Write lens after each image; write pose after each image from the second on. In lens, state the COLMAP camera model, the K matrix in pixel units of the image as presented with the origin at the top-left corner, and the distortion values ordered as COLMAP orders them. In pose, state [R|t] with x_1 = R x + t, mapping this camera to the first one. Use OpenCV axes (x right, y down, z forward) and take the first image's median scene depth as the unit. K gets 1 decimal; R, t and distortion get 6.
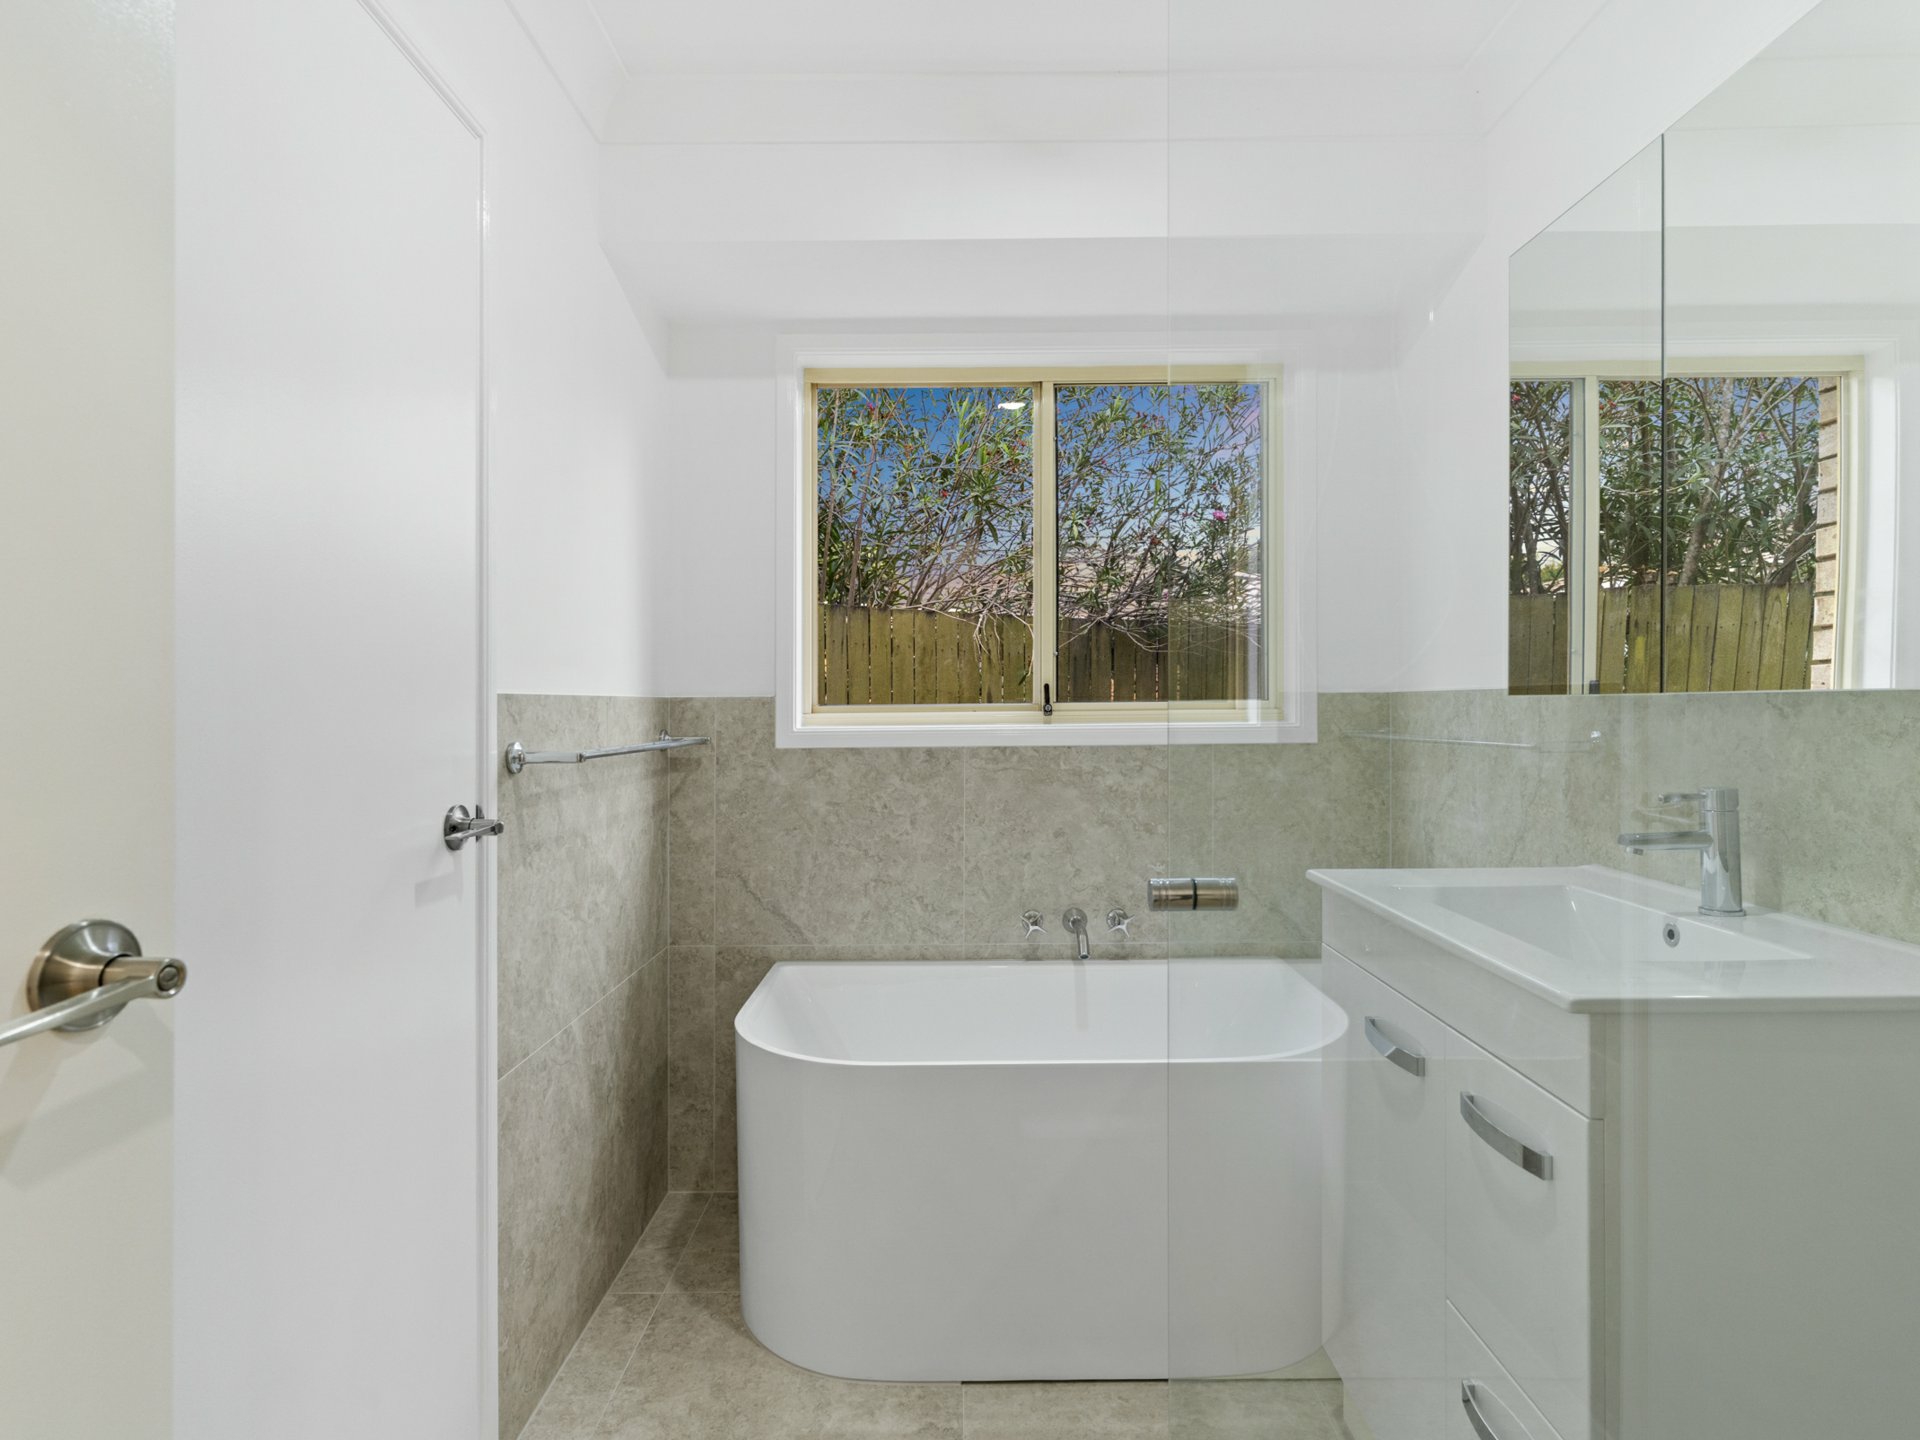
lens RADIAL K [[1055.1, 0, 961.4], [0, 1055.1, 715.1], [0, 0, 1]] dist [0.003826, -0.001064]
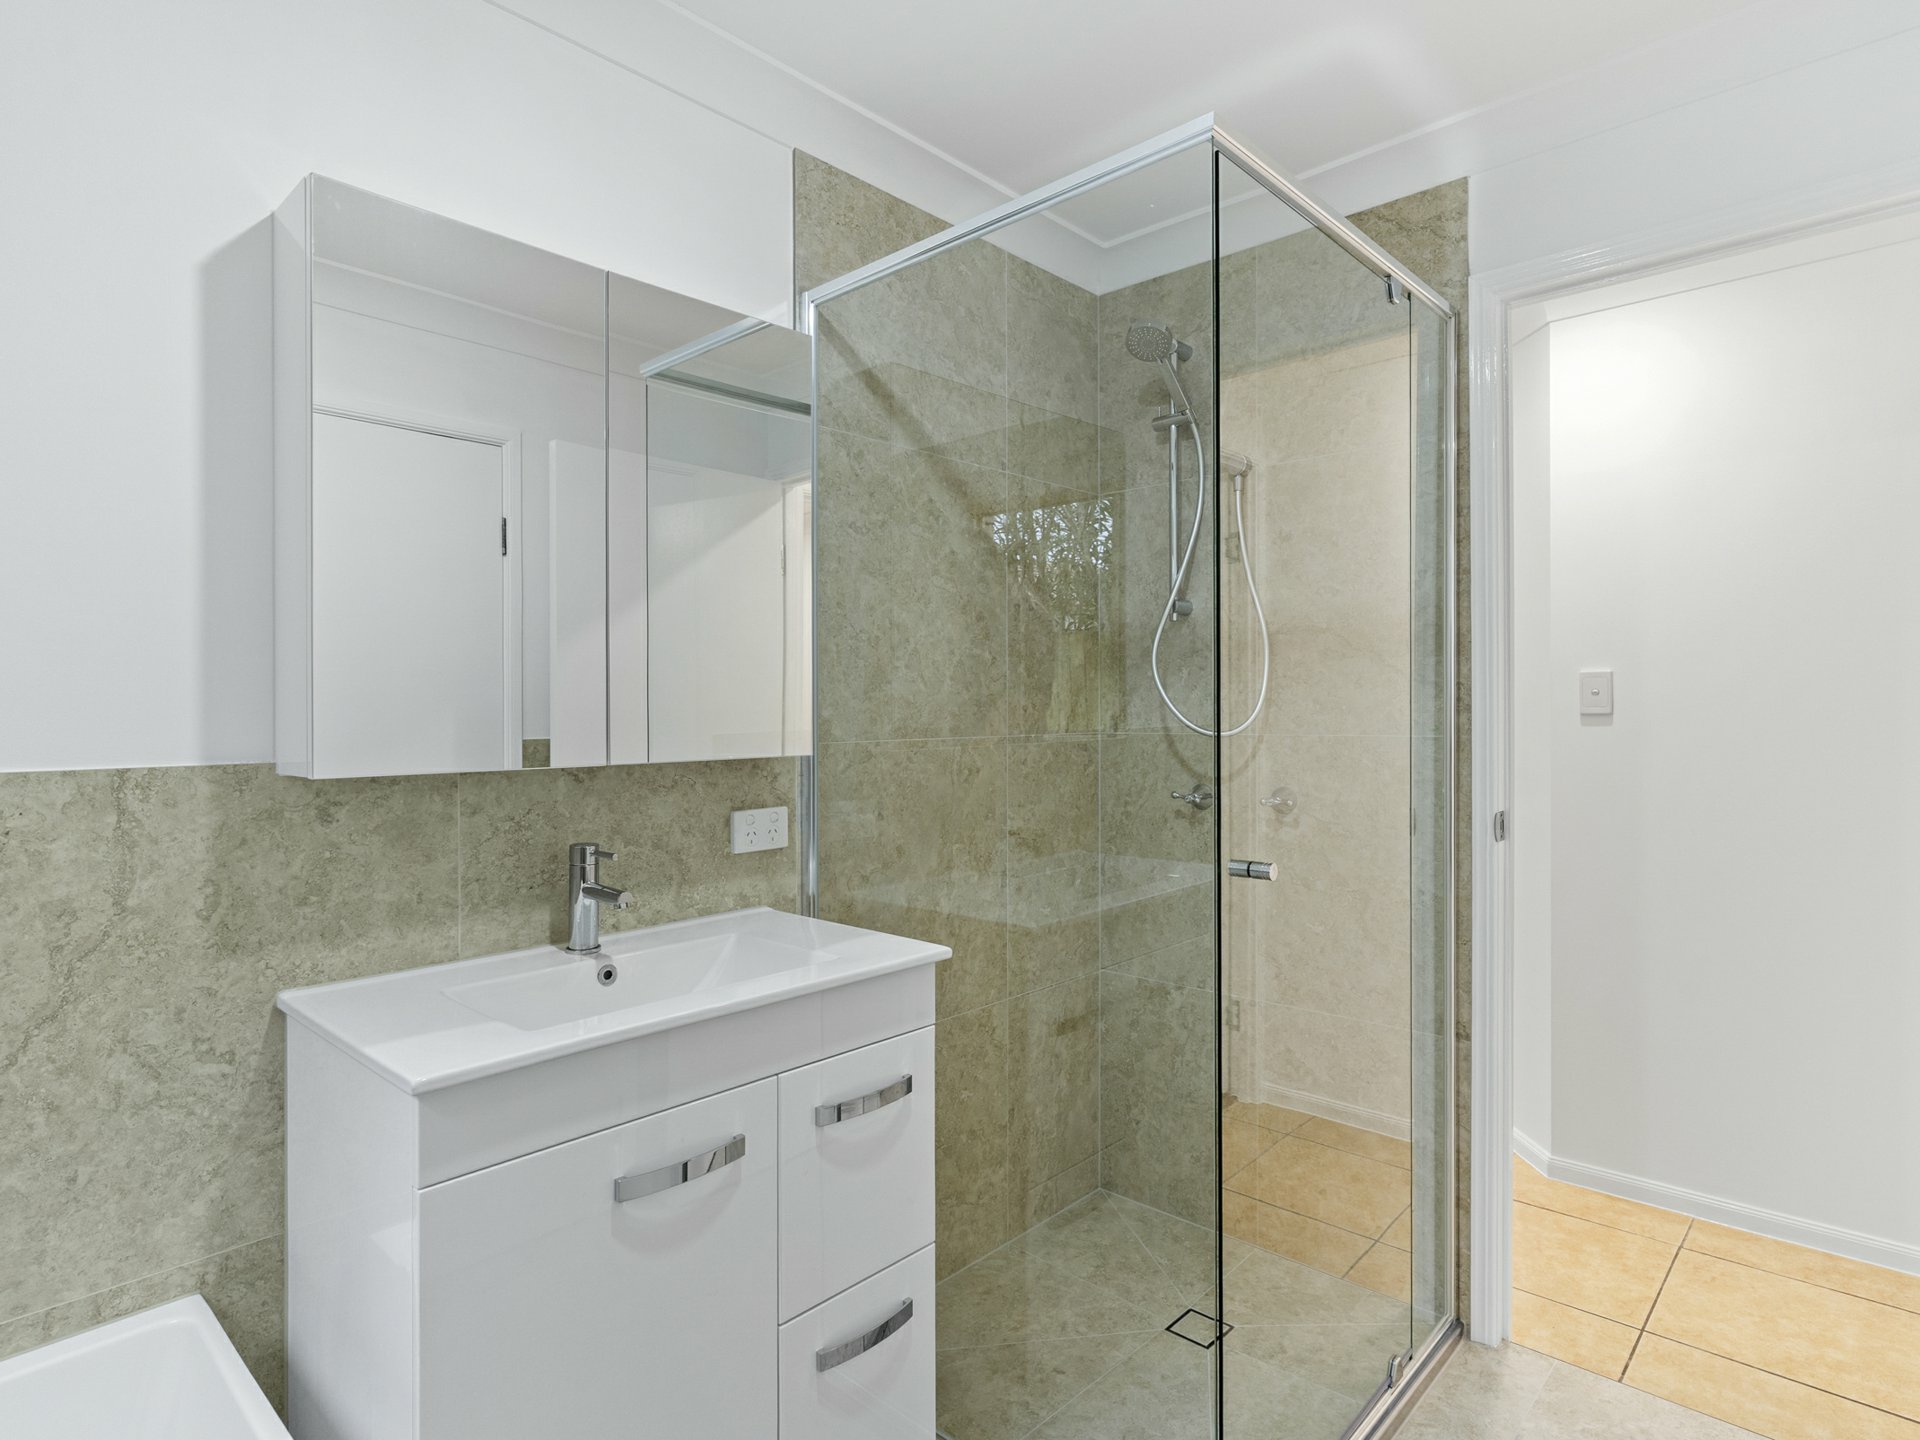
lens RADIAL K [[1055.1, 0, 960.6], [0, 1055.1, 718.2], [0, 0, 1]] dist [0.003826, -0.001064]
pose [[-0.737762, 0.004183, 0.675048, -0.406807], [0.016466, 0.999795, 0.011800, -0.082990], [-0.674860, 0.019820, -0.737679, 1.664269]]
